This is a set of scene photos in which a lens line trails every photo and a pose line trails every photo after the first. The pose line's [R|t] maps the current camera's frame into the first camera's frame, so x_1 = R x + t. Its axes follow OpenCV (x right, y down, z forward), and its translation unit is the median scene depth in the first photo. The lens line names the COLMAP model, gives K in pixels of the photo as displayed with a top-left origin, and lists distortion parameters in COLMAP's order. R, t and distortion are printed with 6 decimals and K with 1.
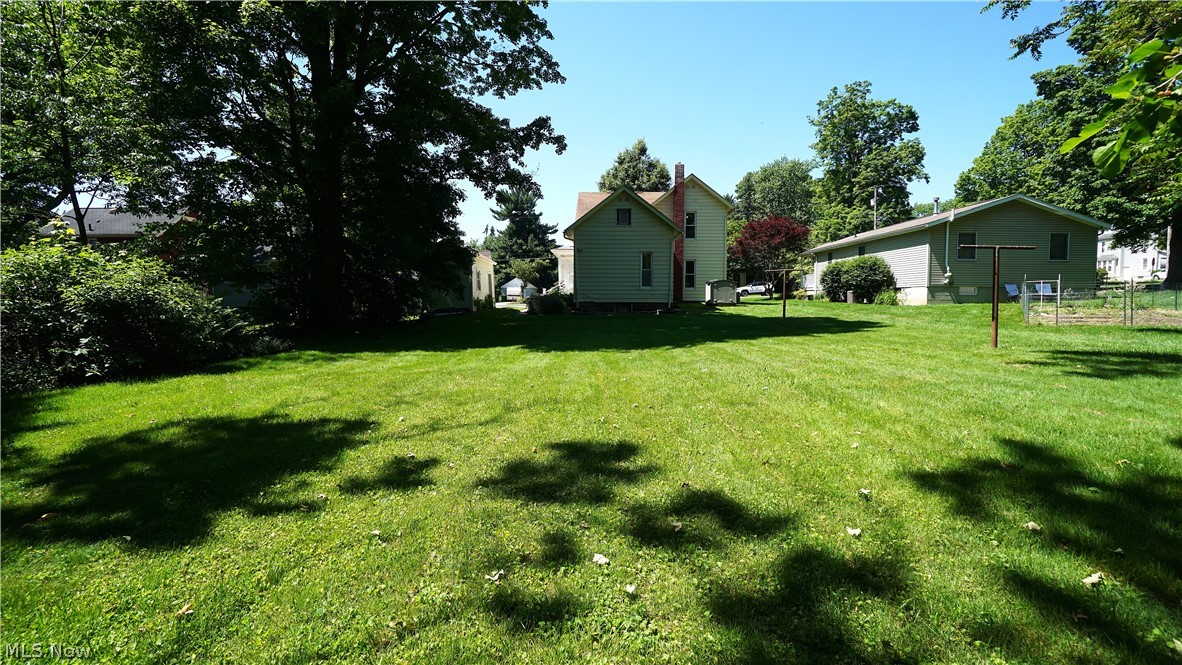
lens RADIAL K [[512.9, 0, 592.1], [0, 512.9, 331.3], [0, 0, 1]] dist [-0.017057, 0.002756]
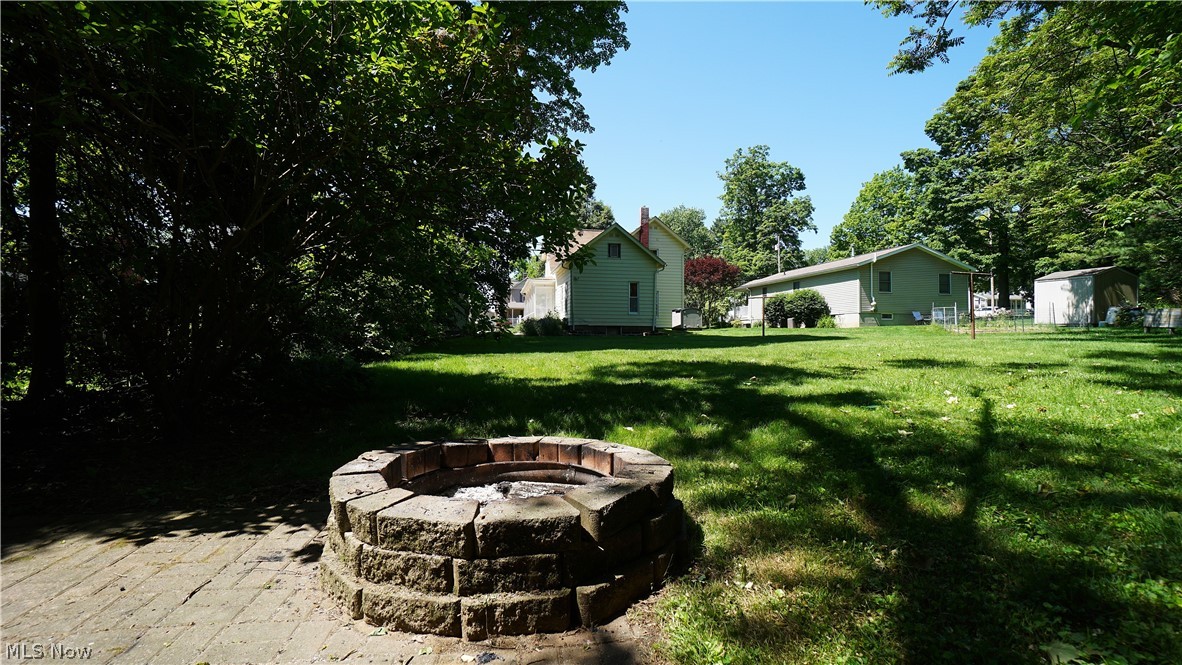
lens RADIAL K [[512.9, 0, 582.7], [0, 512.9, 340.7], [0, 0, 1]] dist [-0.017057, 0.002756]
pose [[0.977114, -0.001125, 0.212711, -0.192282], [0.012998, 0.998433, -0.054427, 0.028011], [-0.212317, 0.055946, 0.975598, -0.059682]]
